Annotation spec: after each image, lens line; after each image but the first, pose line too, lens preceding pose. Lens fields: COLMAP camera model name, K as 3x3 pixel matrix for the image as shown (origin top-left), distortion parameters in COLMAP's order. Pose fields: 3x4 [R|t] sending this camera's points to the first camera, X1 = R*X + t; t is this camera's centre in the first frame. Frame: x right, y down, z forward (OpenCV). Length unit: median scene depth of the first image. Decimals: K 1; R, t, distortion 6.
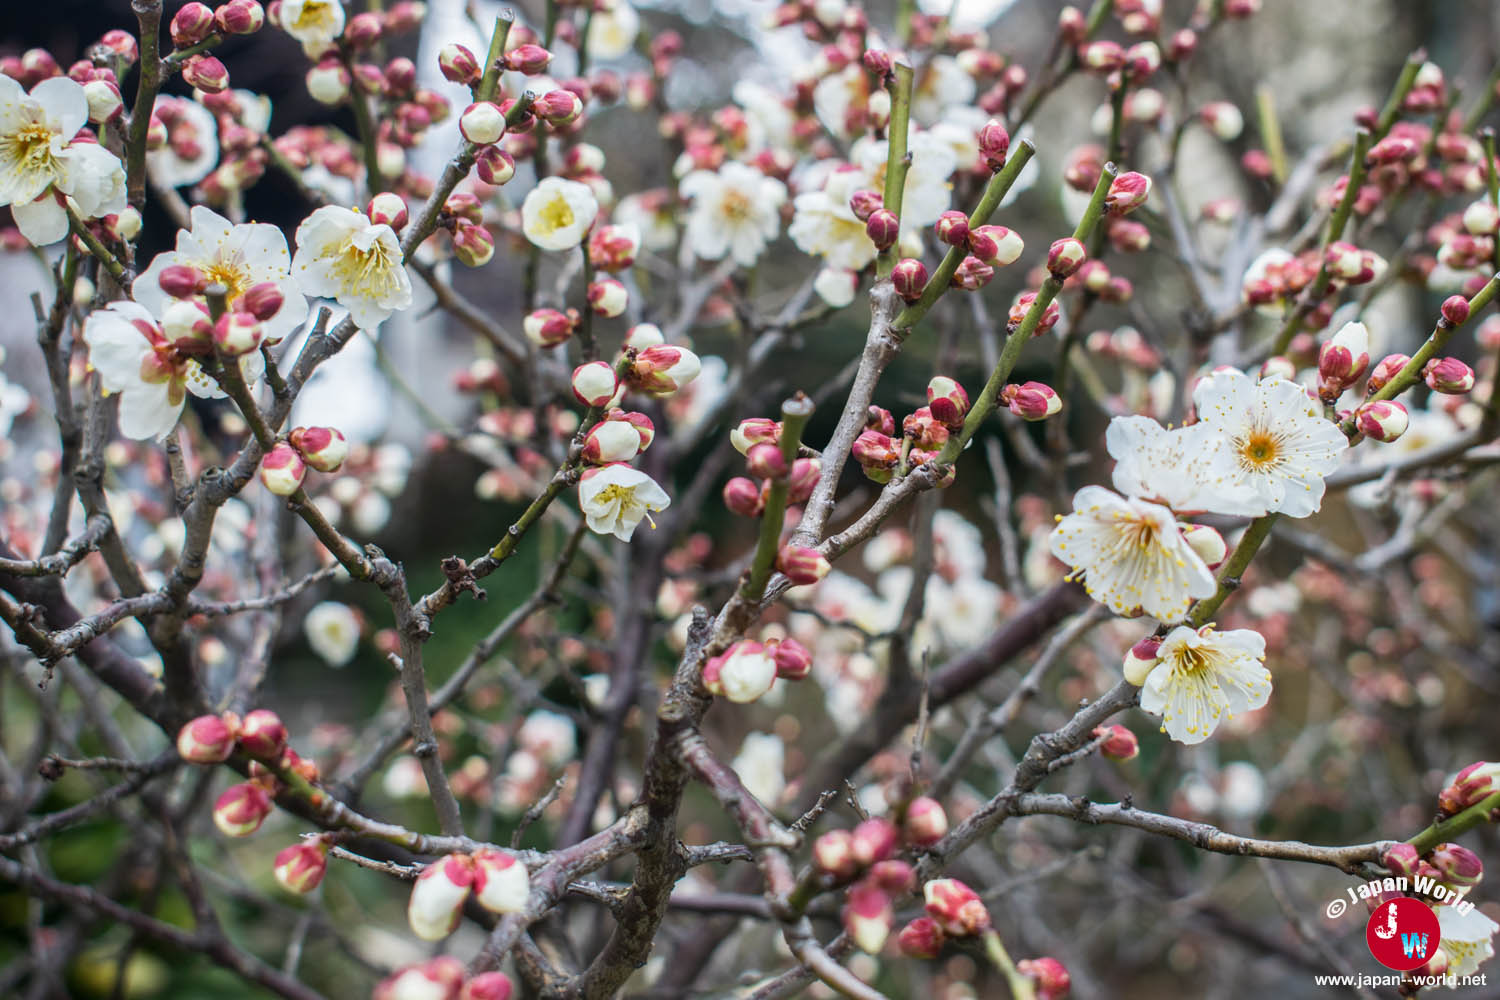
lens RADIAL K [[2378.2, 0, 750.2], [0, 2378.2, 500.5], [0, 0, 1]] dist [-0.009188, 0.000000]
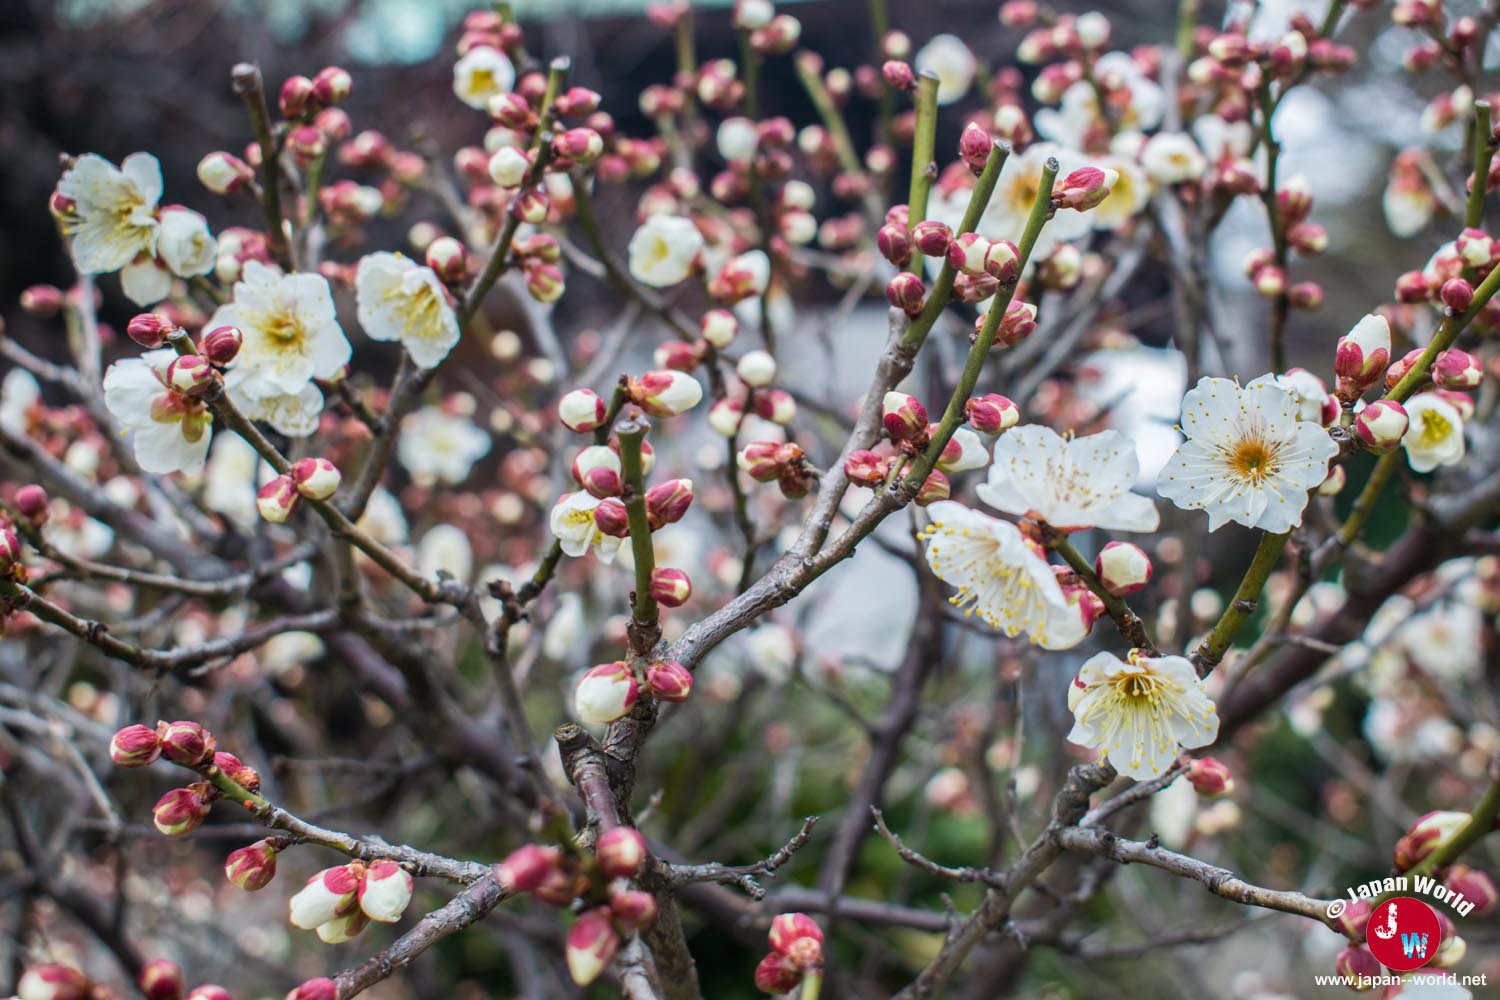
lens RADIAL K [[2158.0, 0, 750.0], [0, 2158.0, 499.4], [0, 0, 1]] dist [-0.023162, 0.000000]
pose [[0.924047, -0.016671, -0.381915, 0.356726], [0.010394, 0.999775, -0.018492, 0.007321], [0.382138, 0.013118, 0.924012, 0.165151]]
